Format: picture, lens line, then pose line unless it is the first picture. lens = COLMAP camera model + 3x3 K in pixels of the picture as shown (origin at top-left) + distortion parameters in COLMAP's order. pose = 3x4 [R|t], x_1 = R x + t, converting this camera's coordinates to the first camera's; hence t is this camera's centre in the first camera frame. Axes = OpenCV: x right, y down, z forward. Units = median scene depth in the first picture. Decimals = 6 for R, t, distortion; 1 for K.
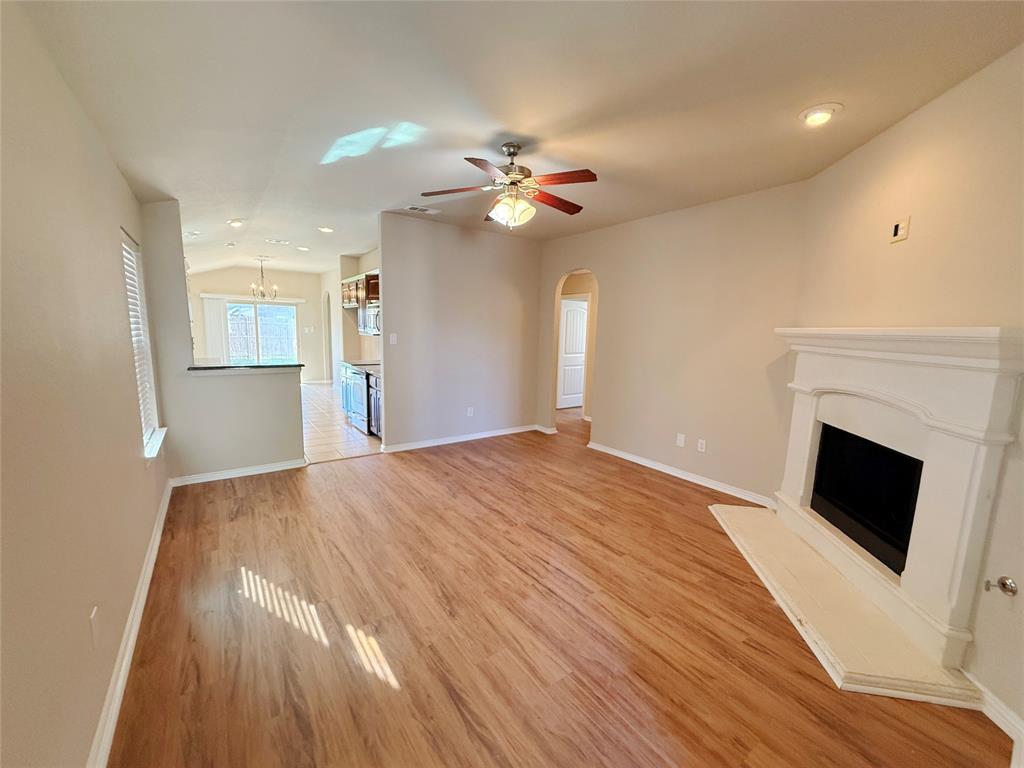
lens RADIAL K [[407.7, 0, 511.4], [0, 407.7, 384.6], [0, 0, 1]] dist [0.000446, 0.000049]
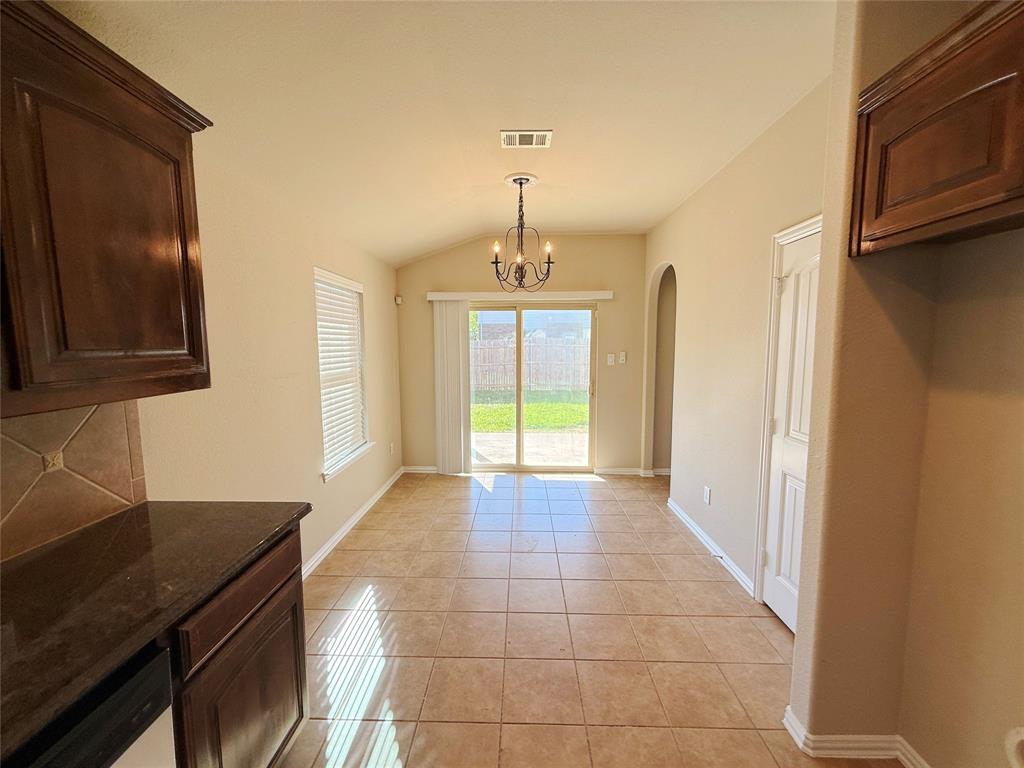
lens RADIAL K [[407.7, 0, 511.4], [0, 407.7, 384.6], [0, 0, 1]] dist [0.000446, 0.000049]
pose [[0.792752, 0.034486, -0.608568, -0.377635], [-0.060776, 0.997895, -0.022622, -0.107088], [0.606507, 0.054920, 0.793179, 0.693261]]
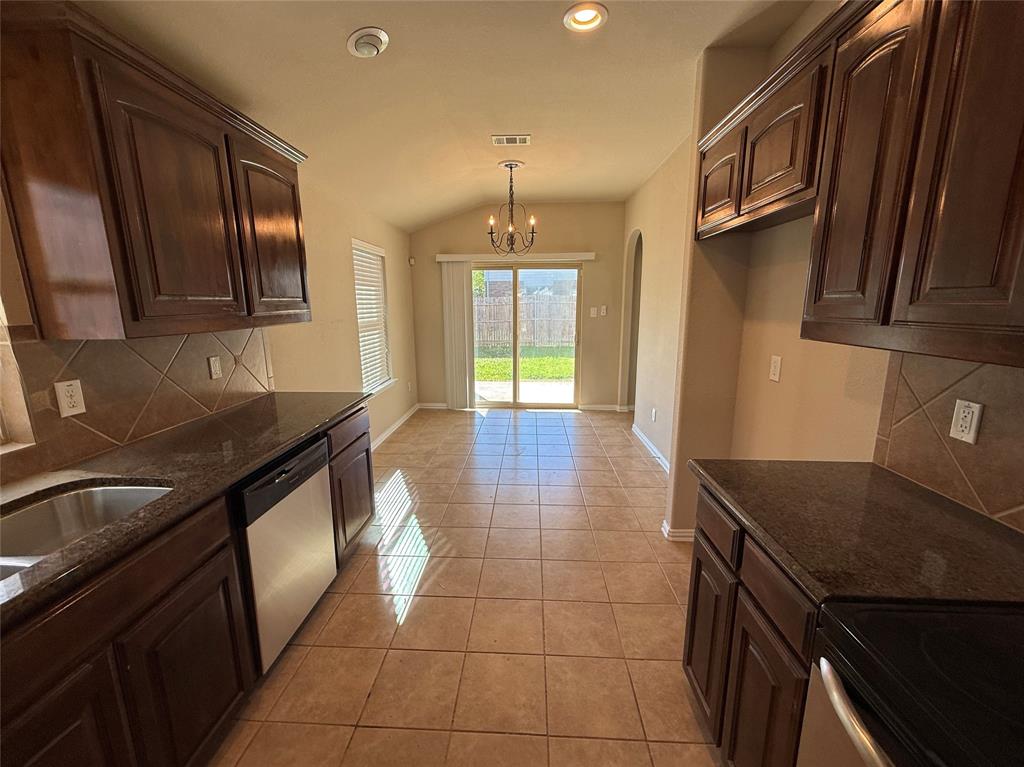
lens RADIAL K [[421.1, 0, 508.8], [0, 421.1, 383.1], [0, 0, 1]] dist [-0.000657, -0.000029]
pose [[0.775697, 0.091238, -0.624476, -0.284813], [-0.061556, 0.995715, 0.069015, -0.087548], [0.628097, -0.015094, 0.777989, 0.605877]]
